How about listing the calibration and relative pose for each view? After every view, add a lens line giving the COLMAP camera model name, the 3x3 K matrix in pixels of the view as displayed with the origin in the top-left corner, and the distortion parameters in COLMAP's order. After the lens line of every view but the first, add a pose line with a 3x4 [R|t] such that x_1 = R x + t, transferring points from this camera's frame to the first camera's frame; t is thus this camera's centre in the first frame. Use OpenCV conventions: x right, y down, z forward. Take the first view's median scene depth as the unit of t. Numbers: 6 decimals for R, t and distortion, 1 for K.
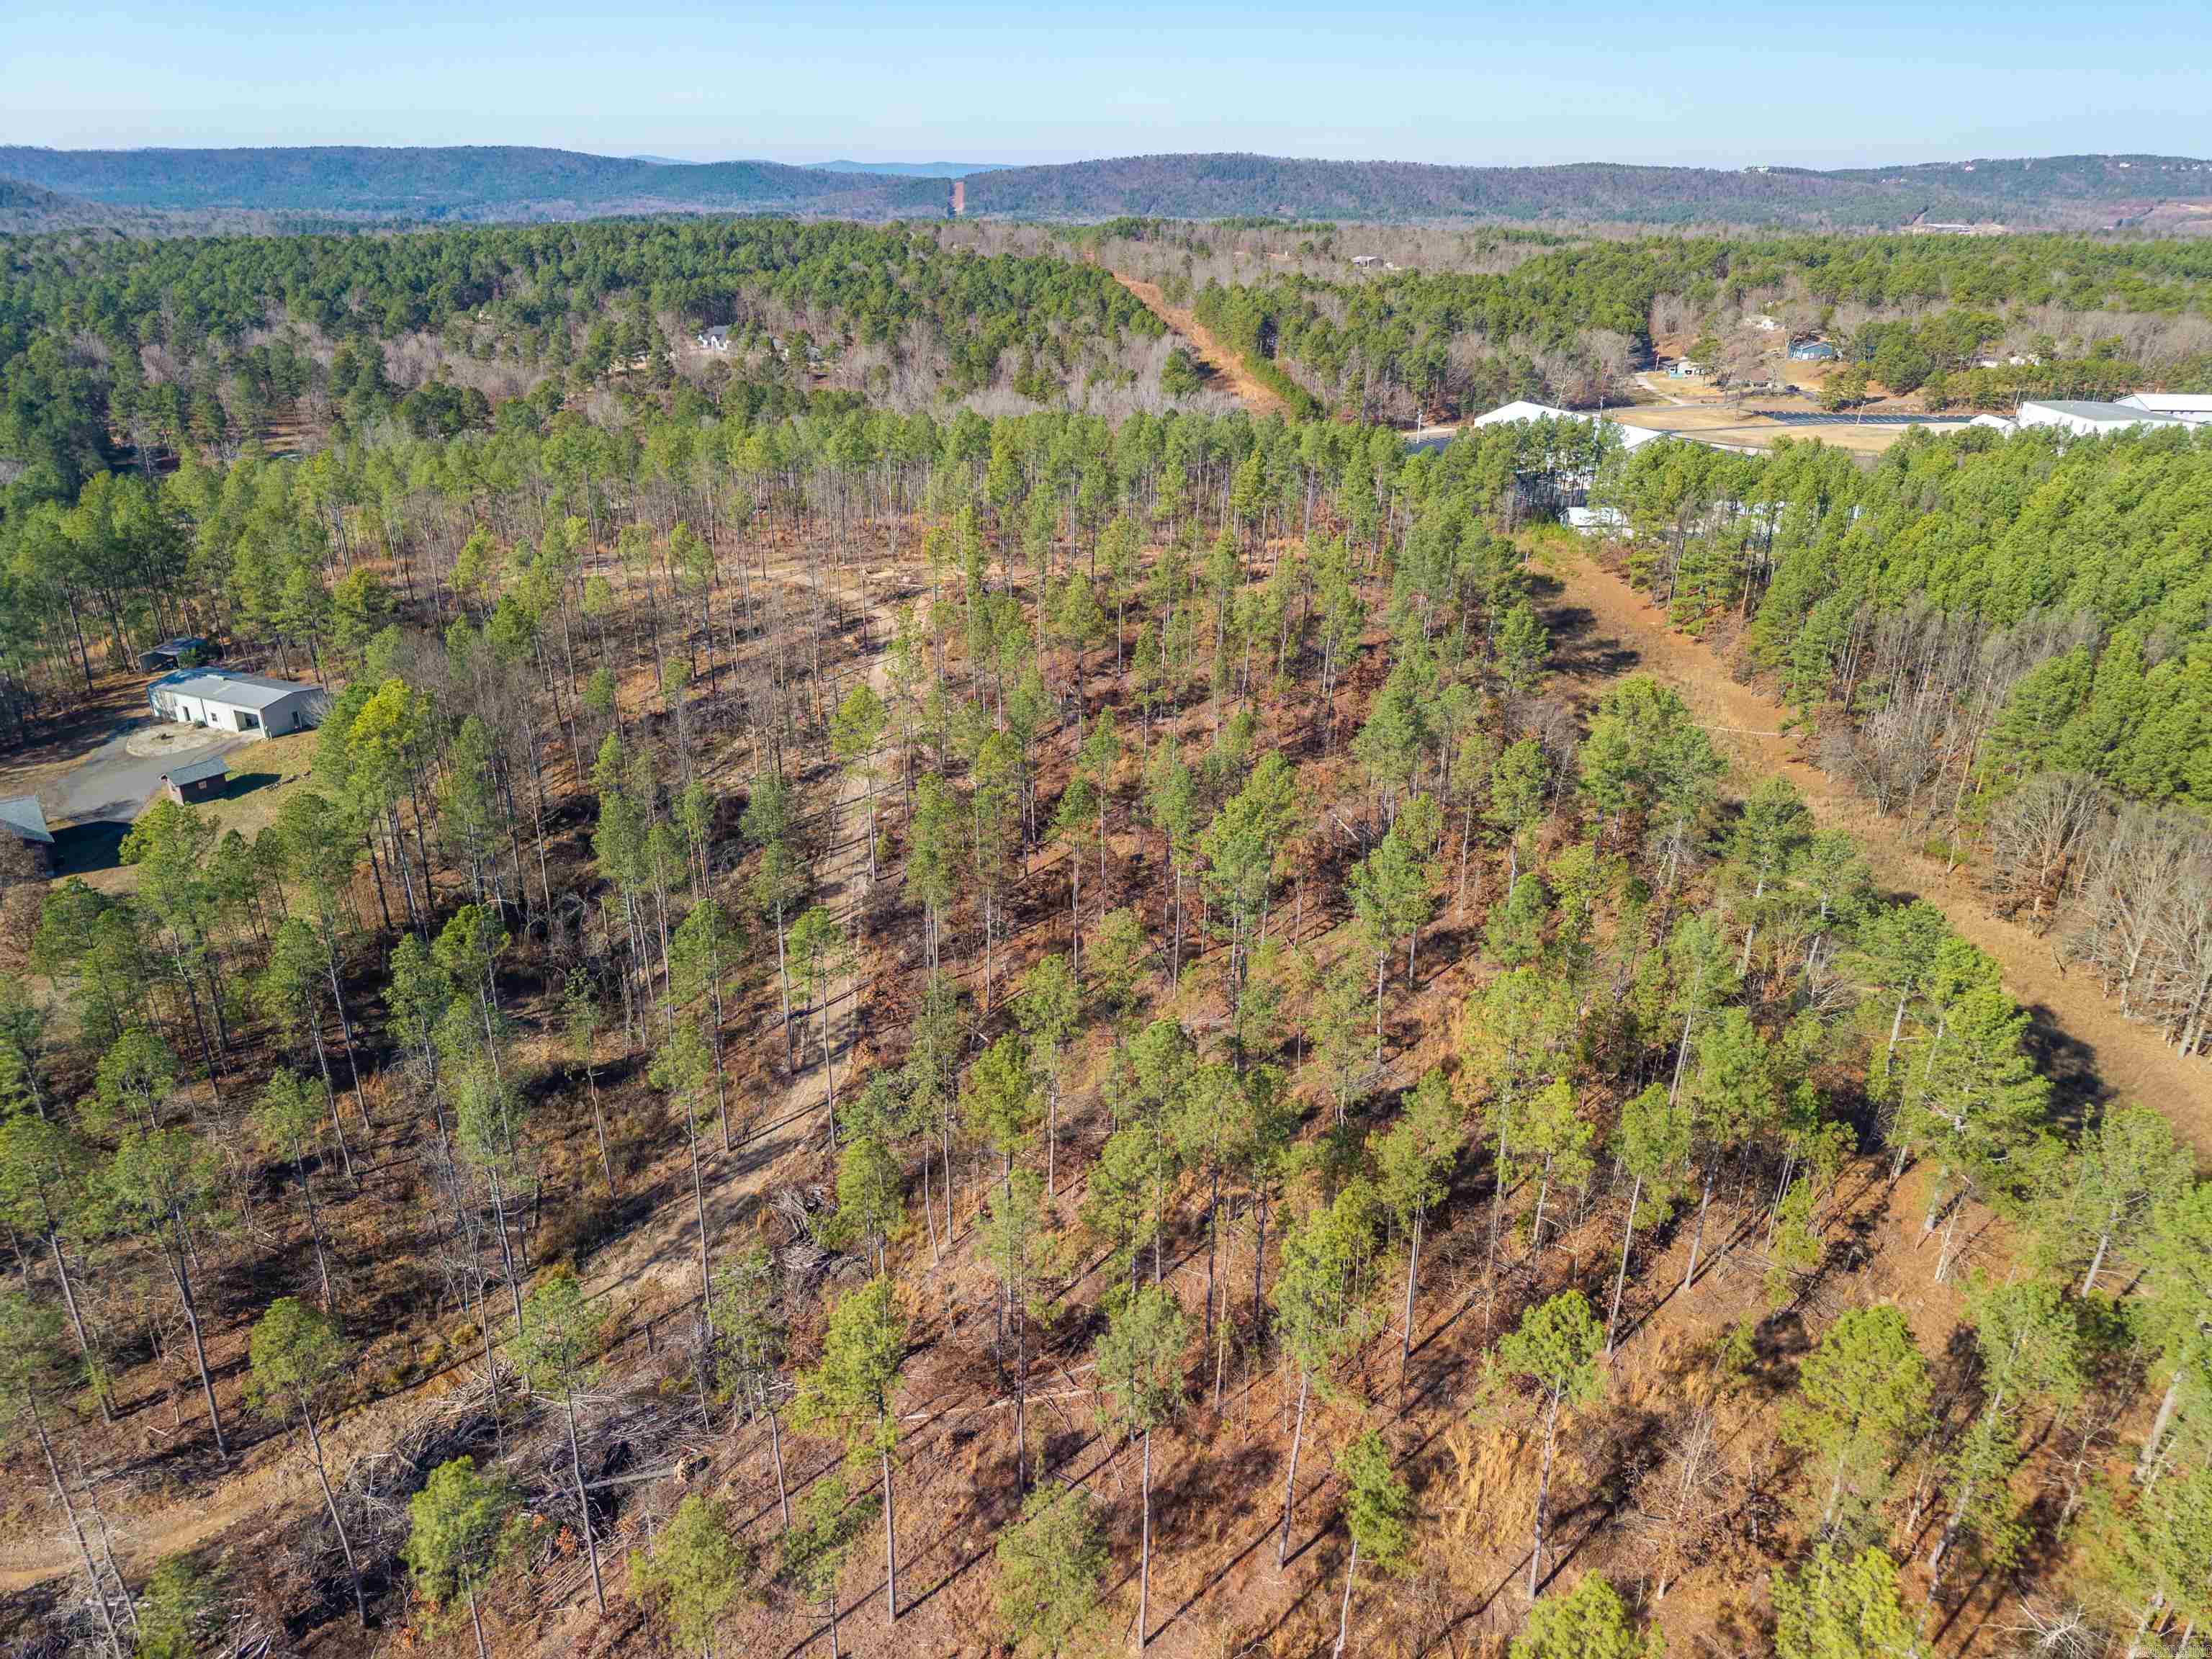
lens RADIAL K [[1485.2, 0, 1108.2], [0, 1485.2, 825.8], [0, 0, 1]] dist [0.001358, -0.001007]
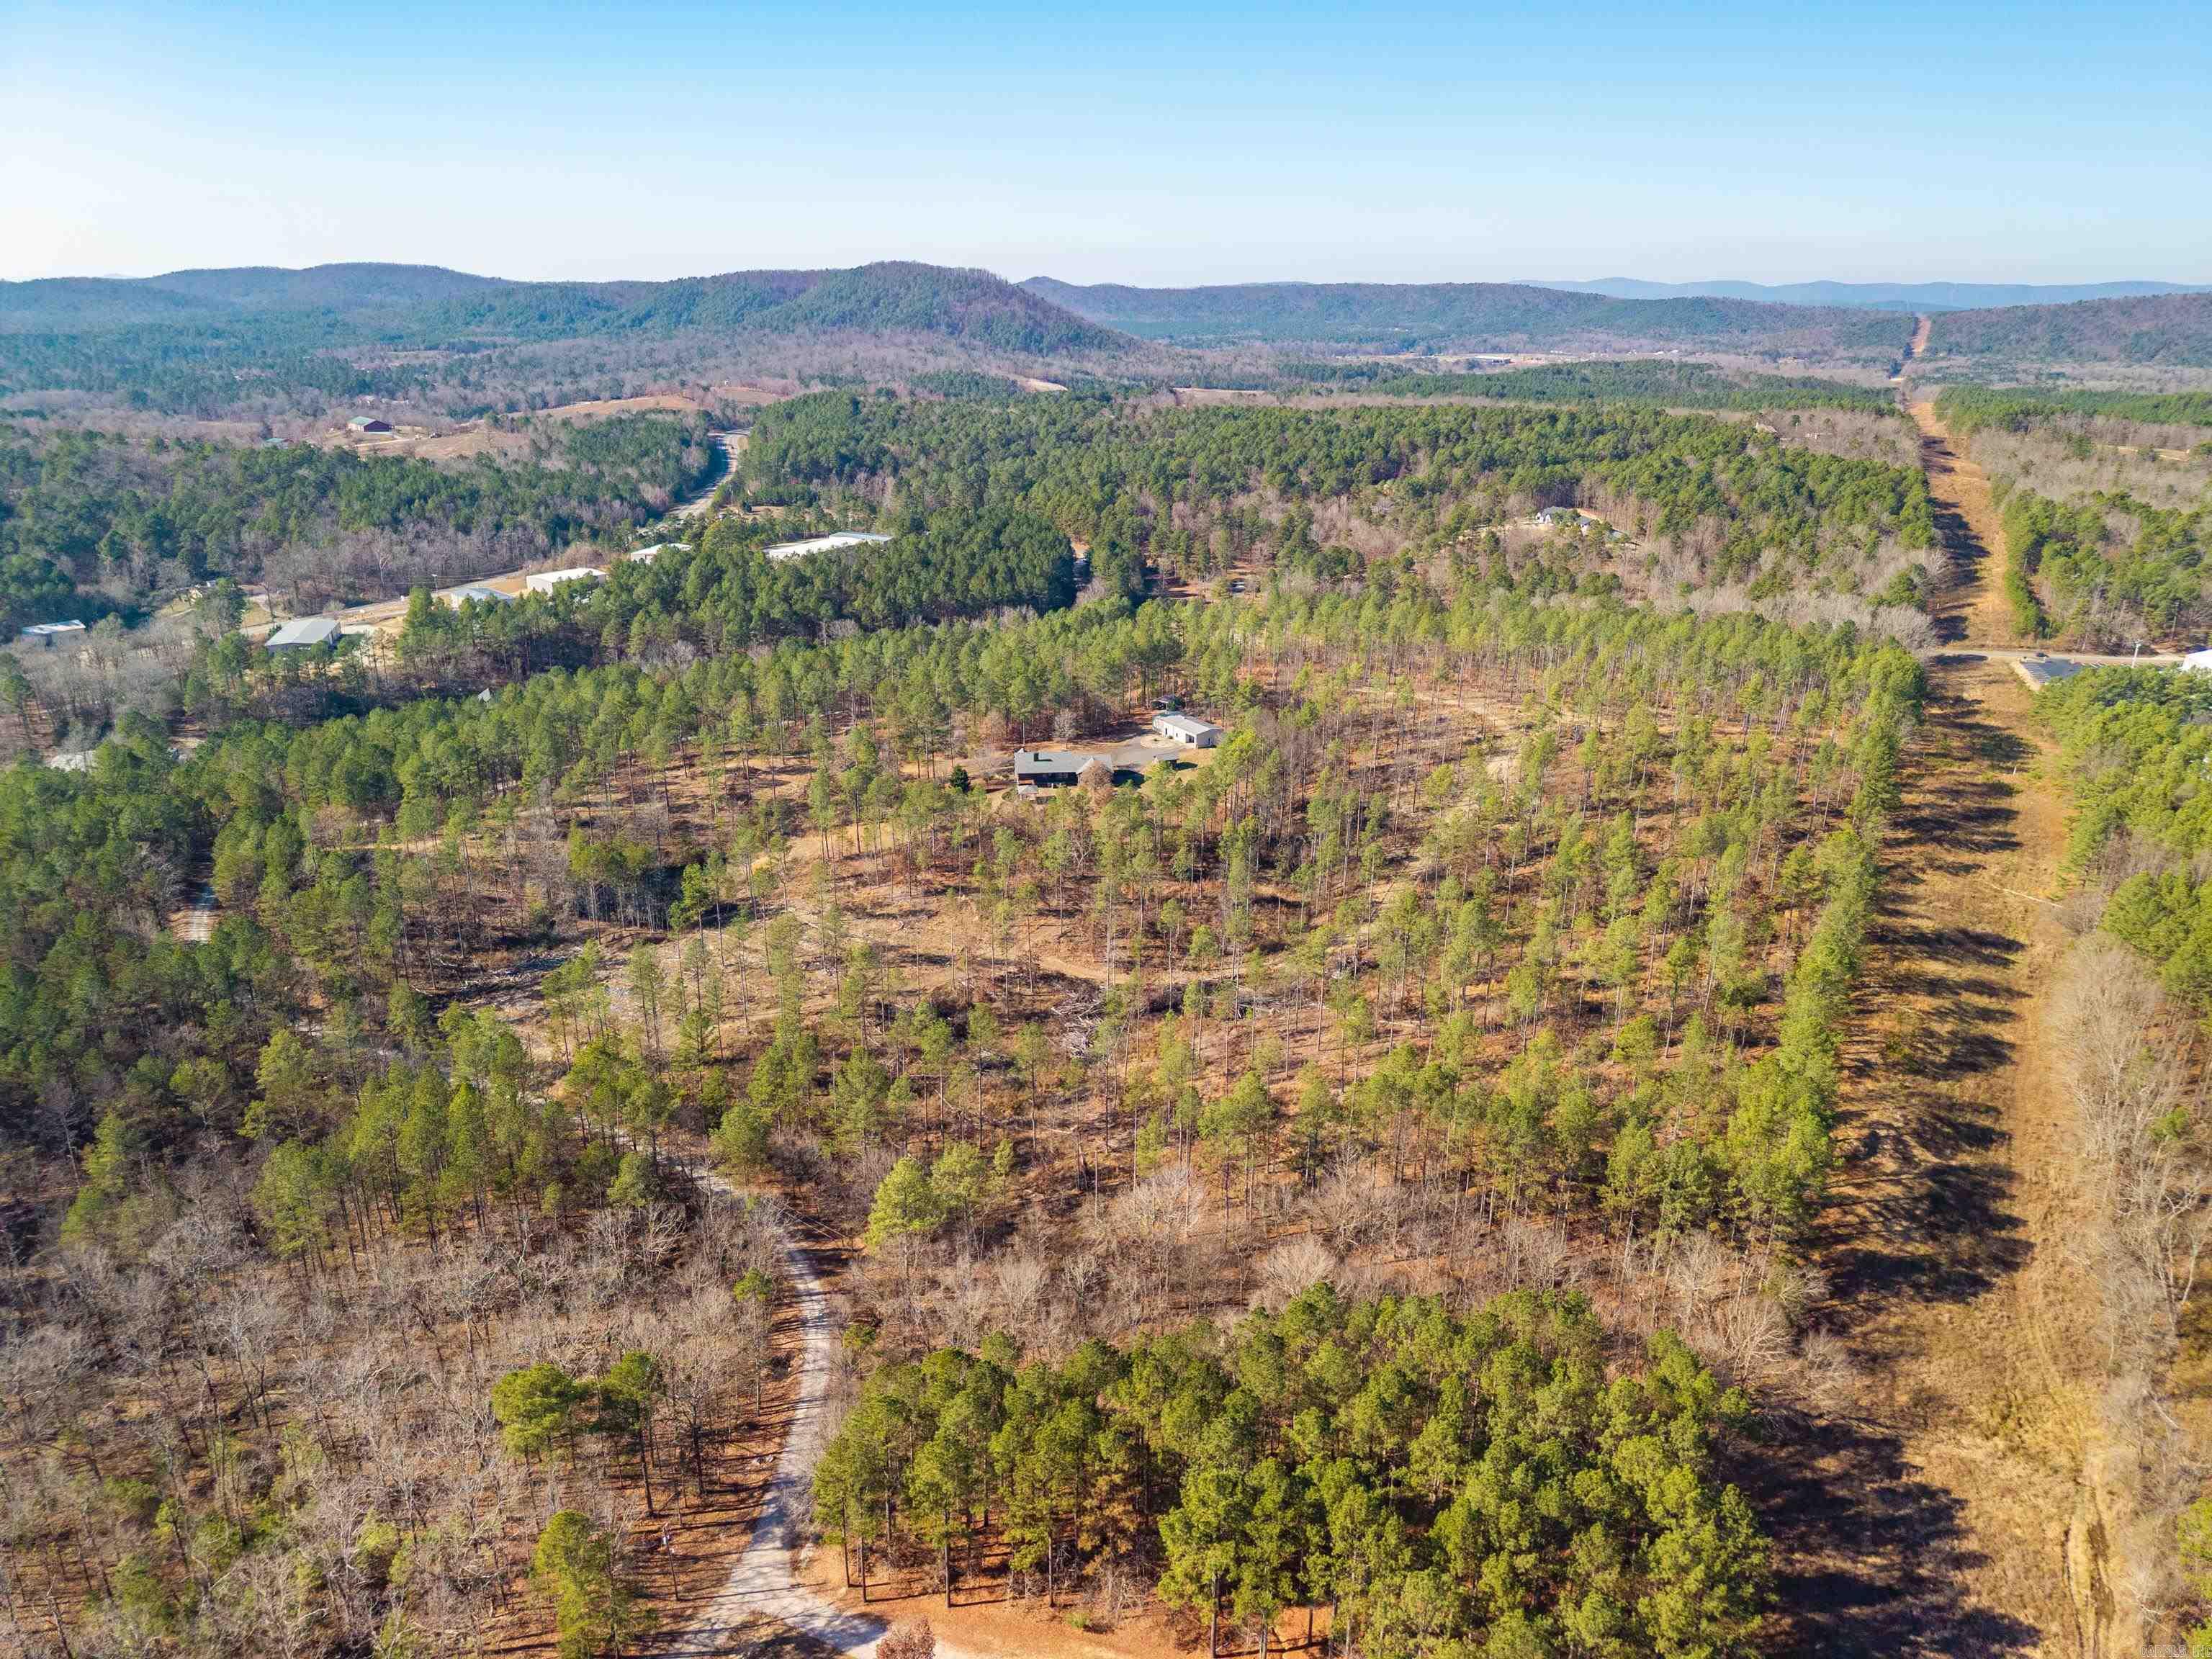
lens RADIAL K [[1485.2, 0, 1102.7], [0, 1485.2, 837.5], [0, 0, 1]] dist [0.001358, -0.001007]
pose [[0.828749, 0.189712, -0.526482, 0.169702], [-0.220878, 0.975294, 0.003748, 0.031860], [0.514186, 0.113182, 0.850178, -0.313193]]
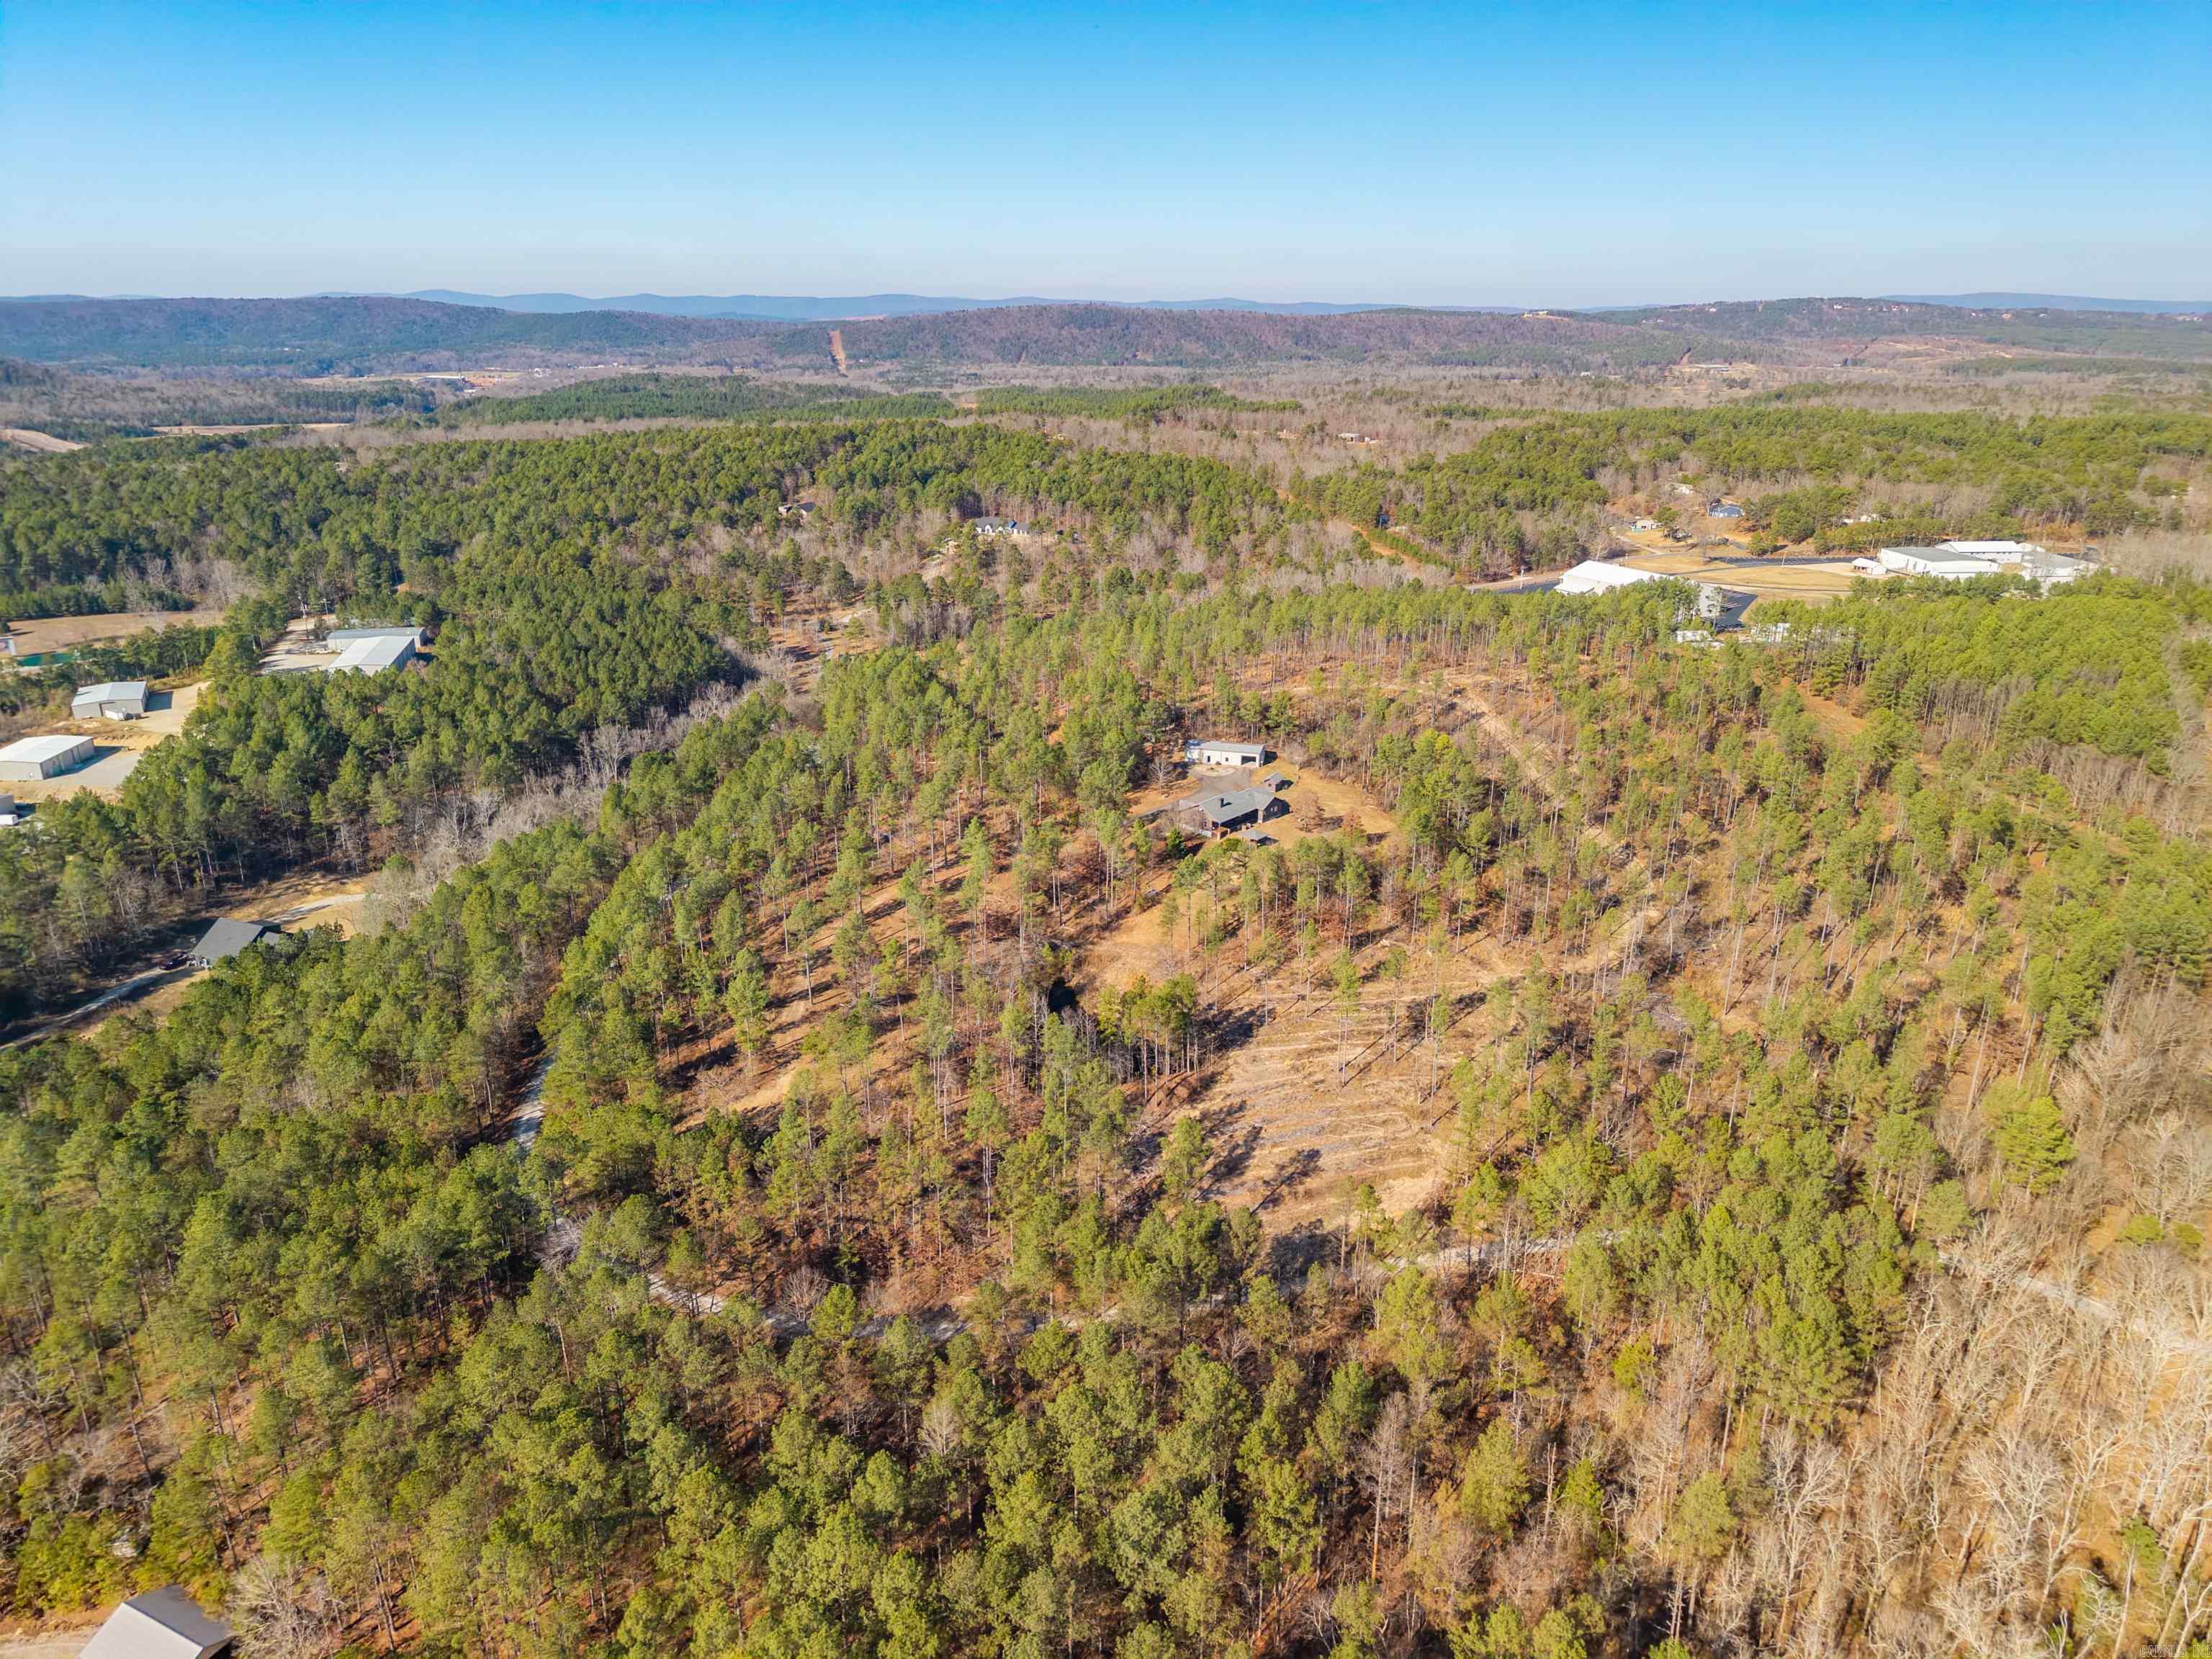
lens RADIAL K [[1485.2, 0, 1109.6], [0, 1485.2, 831.2], [0, 0, 1]] dist [0.001358, -0.001007]
pose [[0.990565, -0.051407, 0.127035, -0.369286], [0.060125, 0.996022, -0.065765, 0.057244], [-0.123149, 0.072782, 0.989716, -0.386551]]
